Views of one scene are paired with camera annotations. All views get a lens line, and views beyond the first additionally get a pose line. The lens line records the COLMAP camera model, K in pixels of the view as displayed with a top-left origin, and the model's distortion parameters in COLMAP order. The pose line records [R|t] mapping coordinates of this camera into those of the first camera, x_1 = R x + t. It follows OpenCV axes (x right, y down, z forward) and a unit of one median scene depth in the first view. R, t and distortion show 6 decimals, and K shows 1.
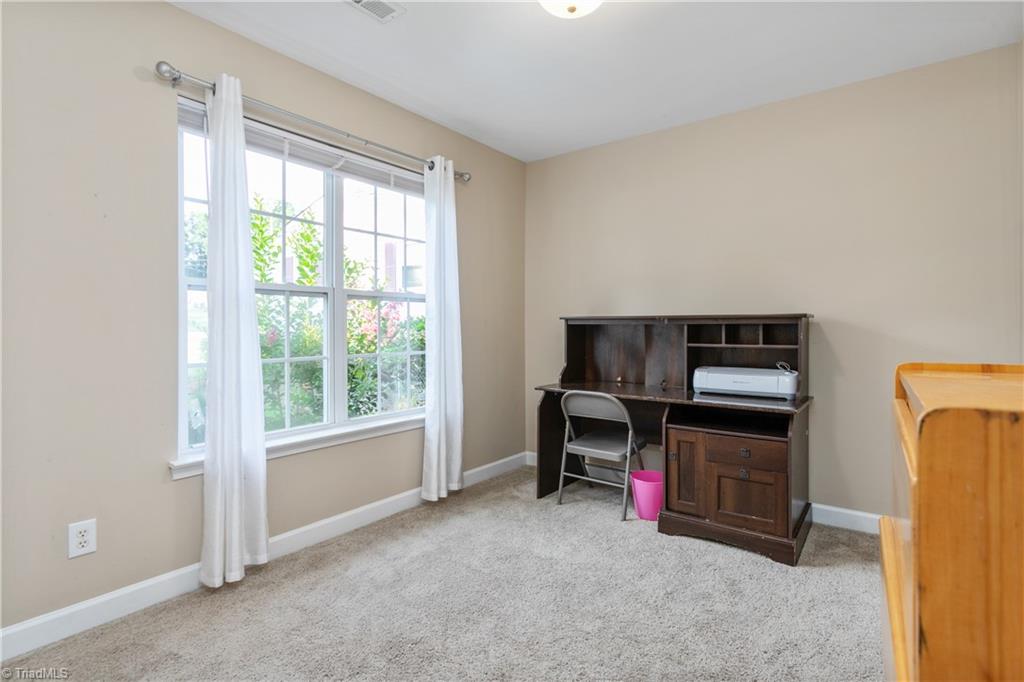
lens RADIAL K [[503.0, 0, 511.4], [0, 503.0, 323.5], [0, 0, 1]] dist [-0.002341, 0.000436]
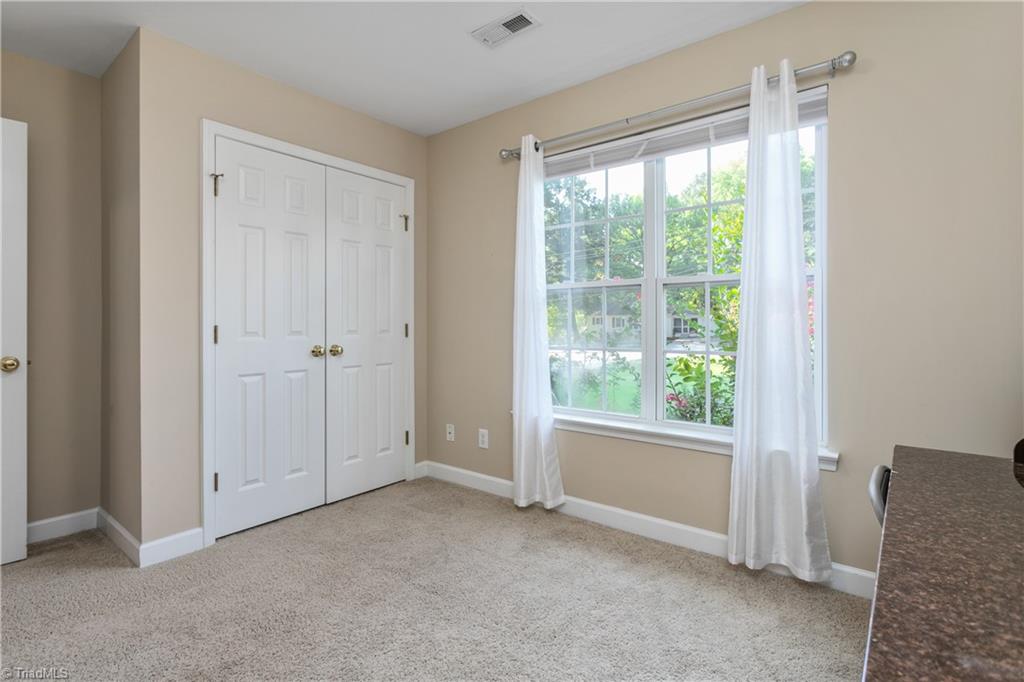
lens RADIAL K [[488.8, 0, 532.4], [0, 488.8, 321.9], [0, 0, 1]] dist [0.000514, -0.000020]
pose [[0.001371, 0.000021, -0.999999, 0.610544], [0.009665, 0.999953, 0.000034, 0.009770], [0.999952, -0.009665, 0.001371, 0.815639]]
